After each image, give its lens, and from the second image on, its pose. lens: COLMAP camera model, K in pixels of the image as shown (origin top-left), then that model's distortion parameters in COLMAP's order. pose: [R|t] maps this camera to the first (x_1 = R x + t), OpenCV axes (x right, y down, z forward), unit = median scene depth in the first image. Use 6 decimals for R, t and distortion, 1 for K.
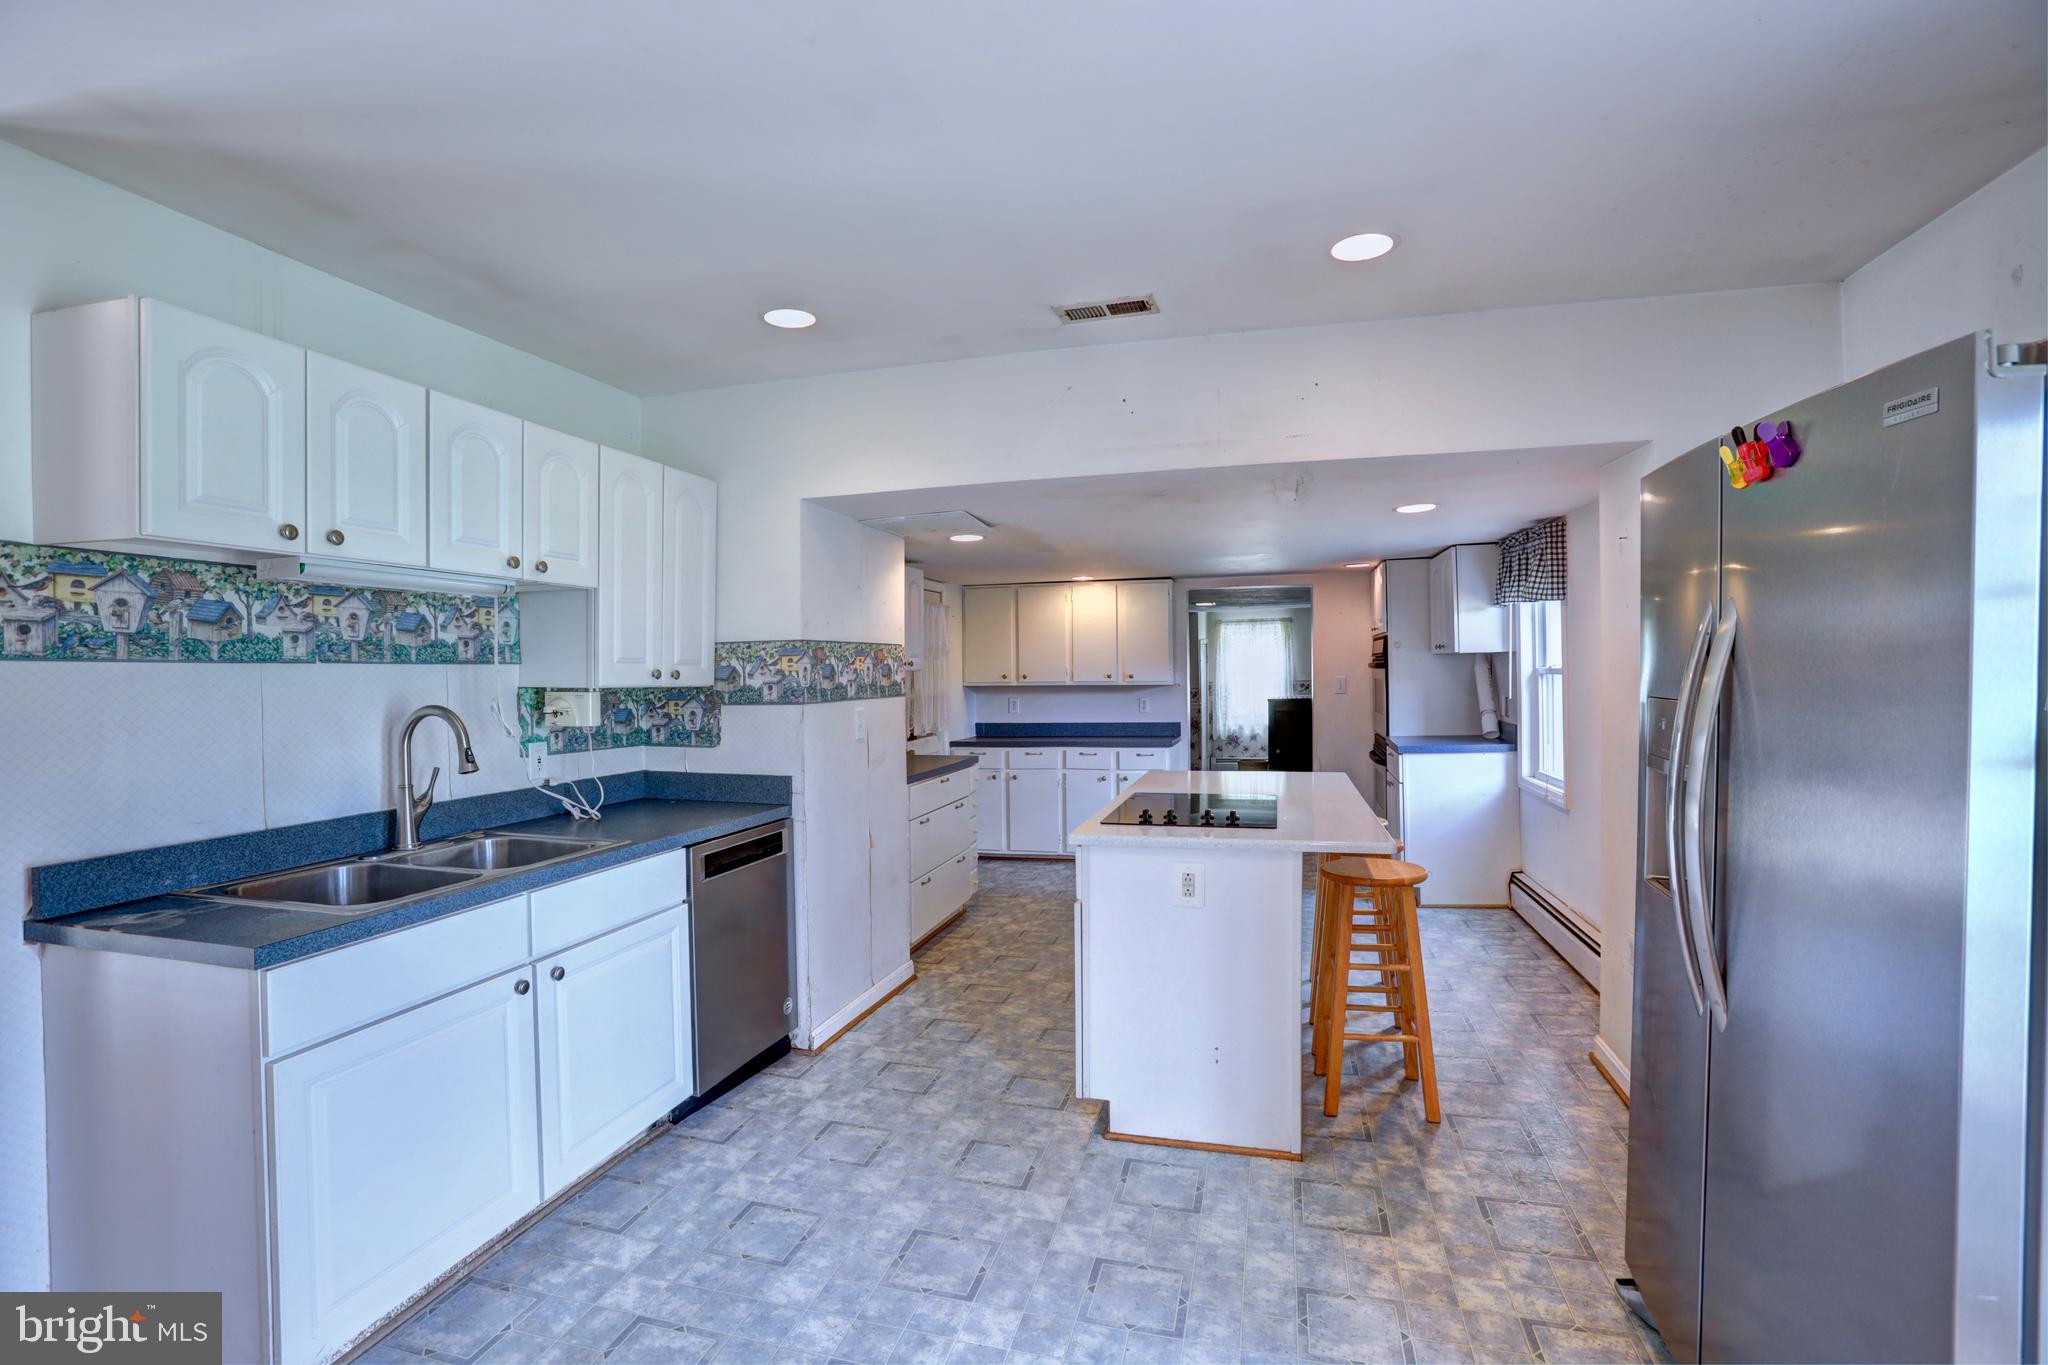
lens RADIAL K [[939.3, 0, 1021.5], [0, 939.3, 686.4], [0, 0, 1]] dist [-0.004461, 0.000334]
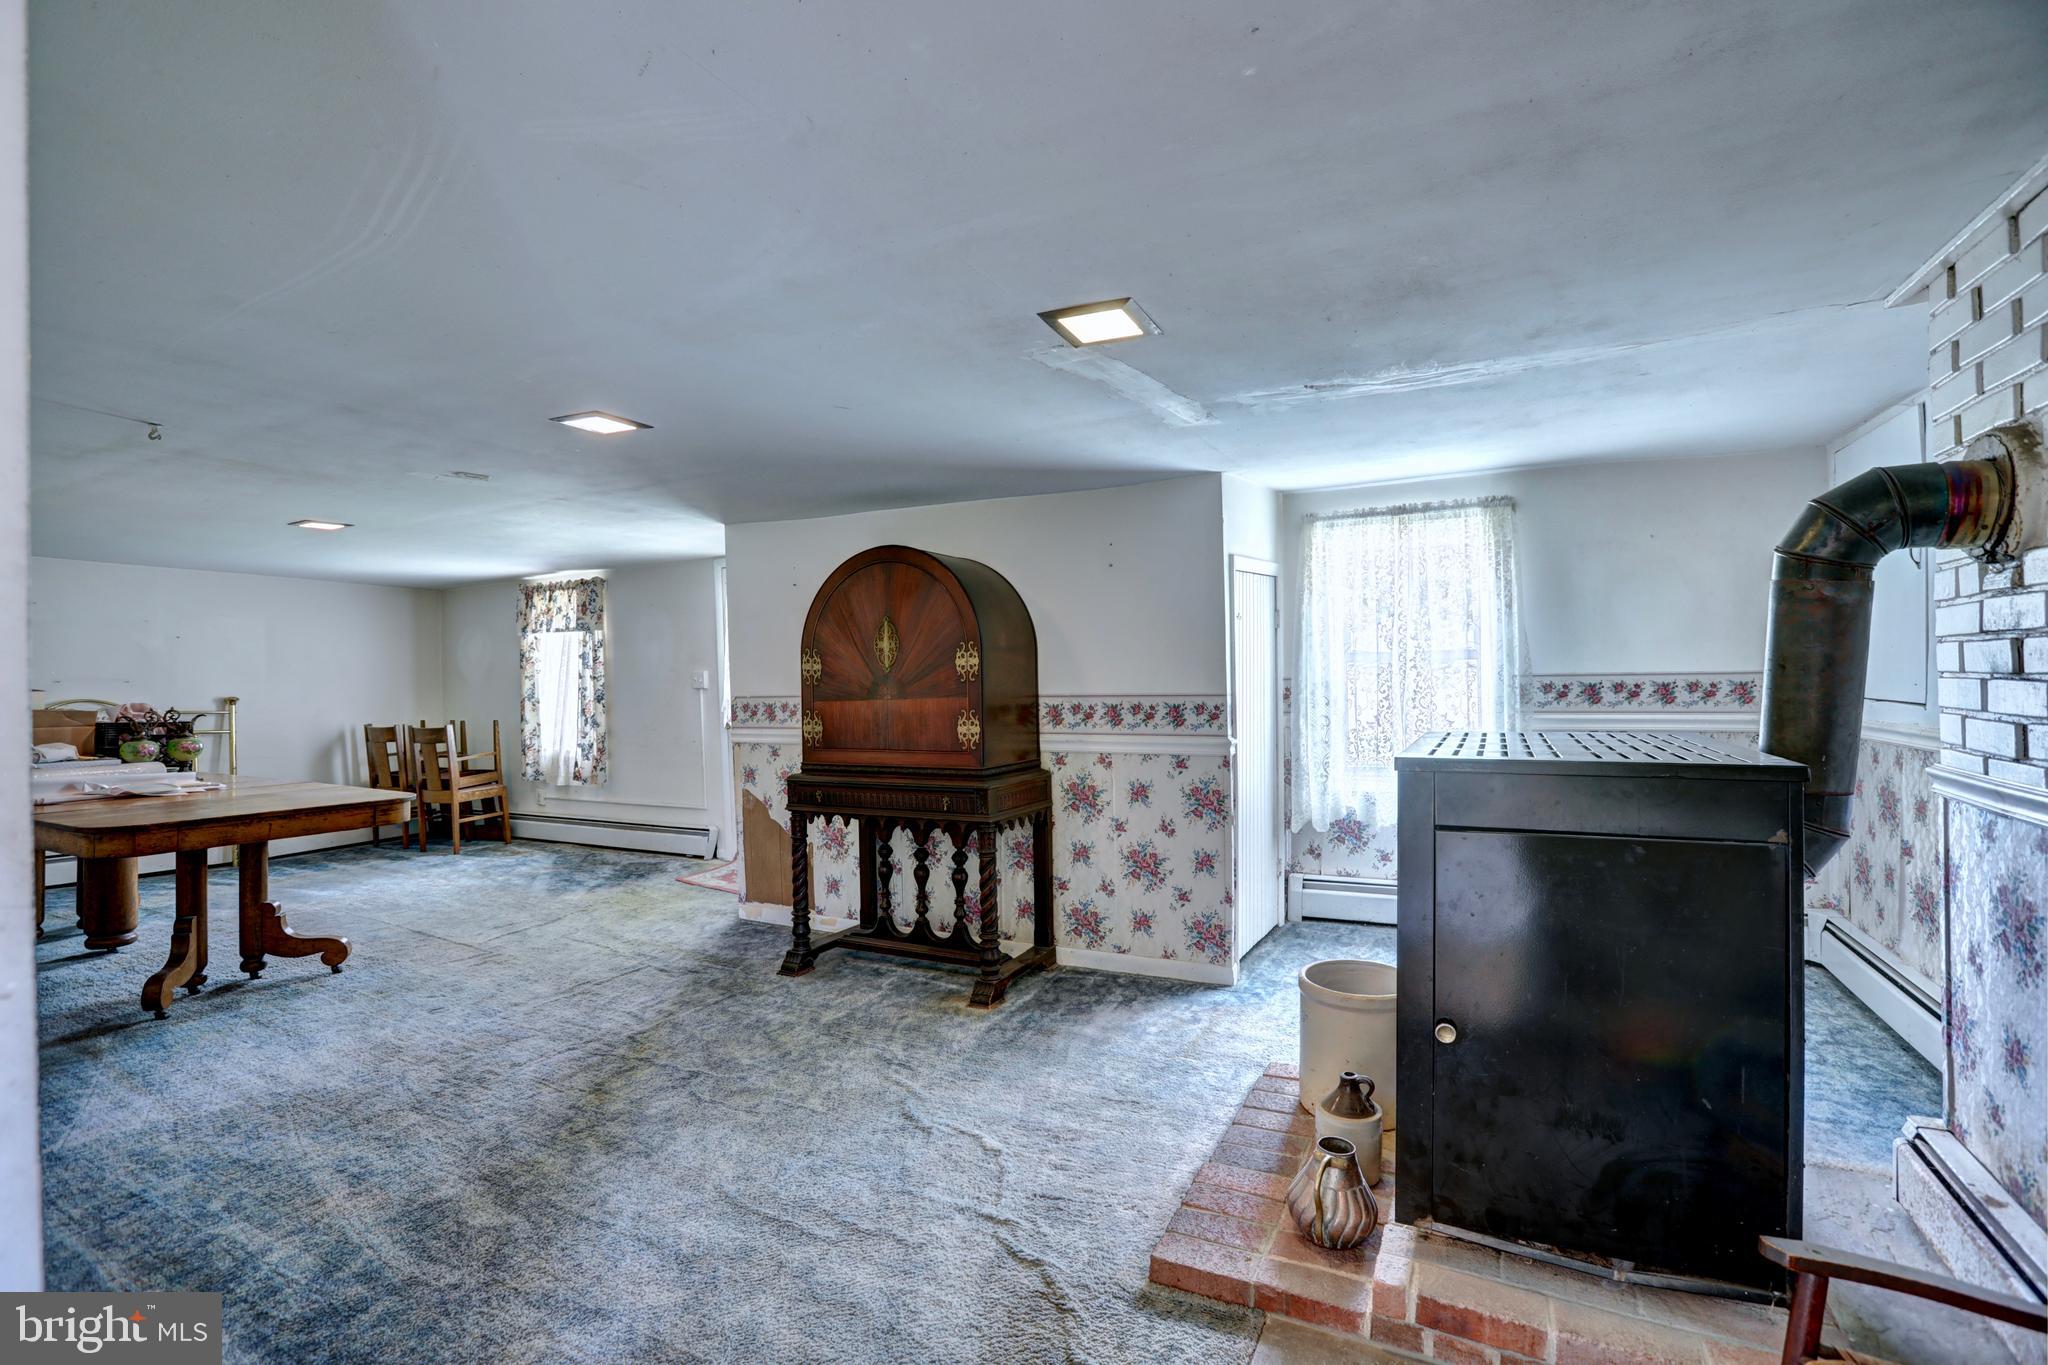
lens RADIAL K [[939.3, 0, 1026.3], [0, 939.3, 672.5], [0, 0, 1]] dist [-0.004461, 0.000334]
pose [[0.984657, -0.013320, -0.173992, 0.163393], [0.014735, 0.999868, 0.006846, -0.009925], [0.173878, -0.009305, 0.984723, 0.607064]]
